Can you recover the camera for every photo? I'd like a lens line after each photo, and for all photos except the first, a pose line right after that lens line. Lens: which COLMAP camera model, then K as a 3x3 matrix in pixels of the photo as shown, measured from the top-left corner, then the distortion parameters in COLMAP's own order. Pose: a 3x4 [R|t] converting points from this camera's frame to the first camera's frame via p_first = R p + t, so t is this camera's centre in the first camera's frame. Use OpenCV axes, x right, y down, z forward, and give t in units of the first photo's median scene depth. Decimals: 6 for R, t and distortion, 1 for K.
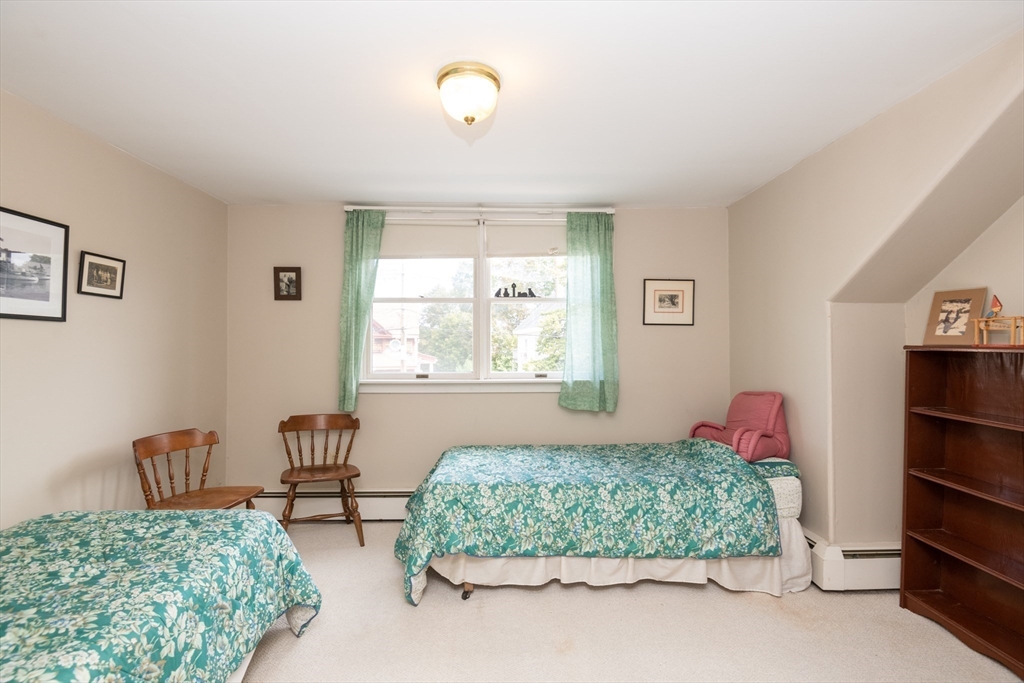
lens RADIAL K [[482.6, 0, 512.7], [0, 482.6, 340.6], [0, 0, 1]] dist [-0.010963, -0.006427]
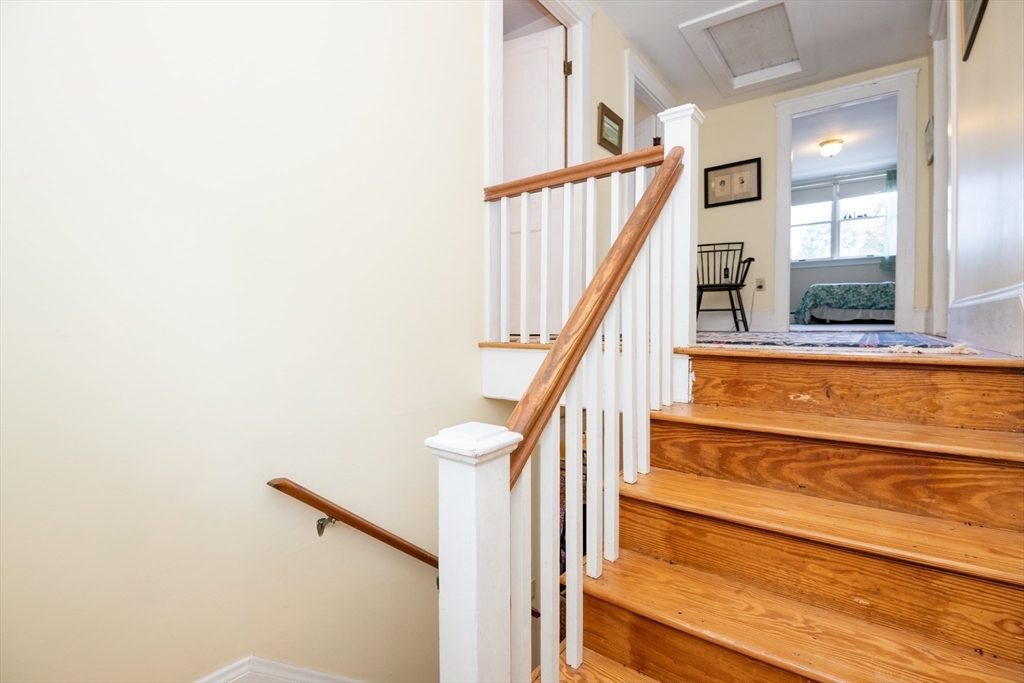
lens RADIAL K [[482.6, 0, 517.6], [0, 482.6, 340.4], [0, 0, 1]] dist [-0.010963, -0.006427]
pose [[0.797370, 0.021791, -0.603097, 0.149652], [0.005366, 0.999052, 0.043192, 0.497225], [0.603467, -0.037676, 0.796497, -2.219773]]
